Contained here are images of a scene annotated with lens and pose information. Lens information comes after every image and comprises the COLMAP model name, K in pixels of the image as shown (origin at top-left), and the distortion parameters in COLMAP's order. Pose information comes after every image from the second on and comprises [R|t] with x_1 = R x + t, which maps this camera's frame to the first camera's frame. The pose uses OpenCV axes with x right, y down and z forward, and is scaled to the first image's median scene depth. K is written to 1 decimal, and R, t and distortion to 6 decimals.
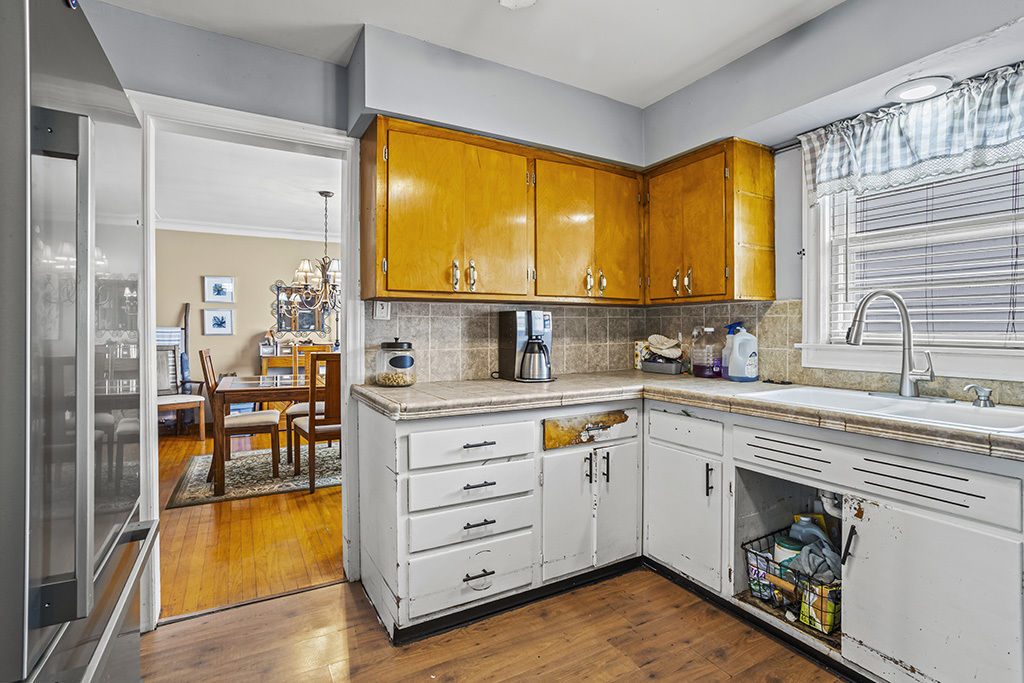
lens RADIAL K [[486.0, 0, 517.7], [0, 486.0, 333.0], [0, 0, 1]] dist [0.005569, 0.001295]
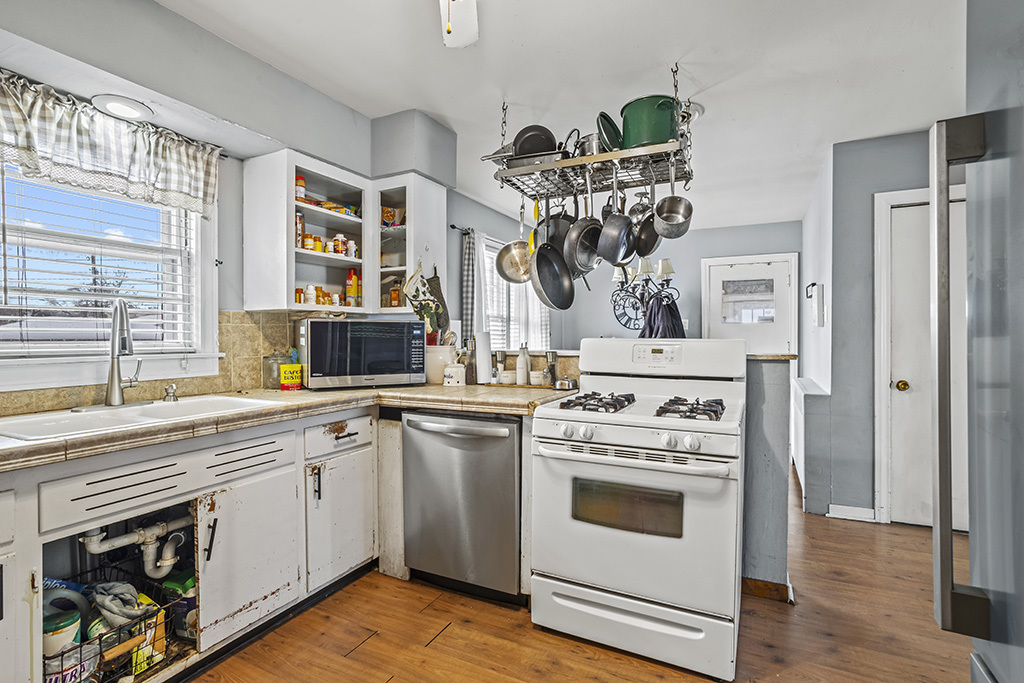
lens RADIAL K [[486.0, 0, 518.5], [0, 486.0, 339.9], [0, 0, 1]] dist [0.005569, 0.001295]
pose [[-0.563625, 0.001381, 0.826030, -0.533307], [0.009690, 0.999941, 0.004939, -0.003209], [-0.825974, 0.010788, -0.563605, 0.939356]]
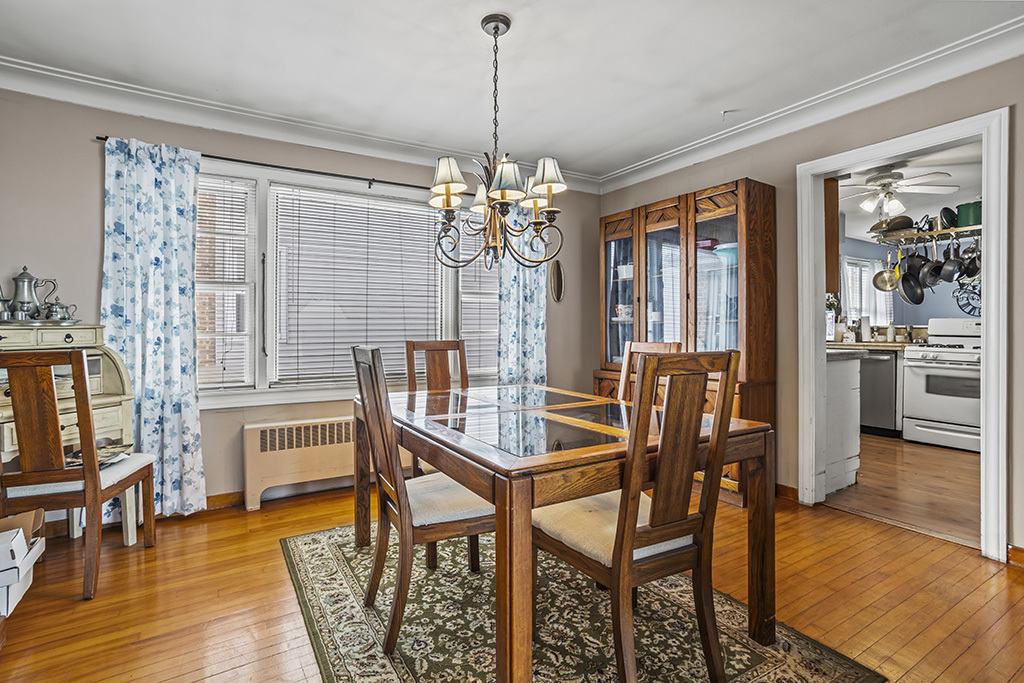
lens RADIAL K [[486.0, 0, 511.2], [0, 486.0, 335.9], [0, 0, 1]] dist [0.005569, 0.001295]
pose [[-0.041208, -0.001864, 0.999149, -1.351437], [0.006908, 0.999974, 0.002150, 0.036711], [-0.999127, 0.006990, -0.041194, 1.721620]]
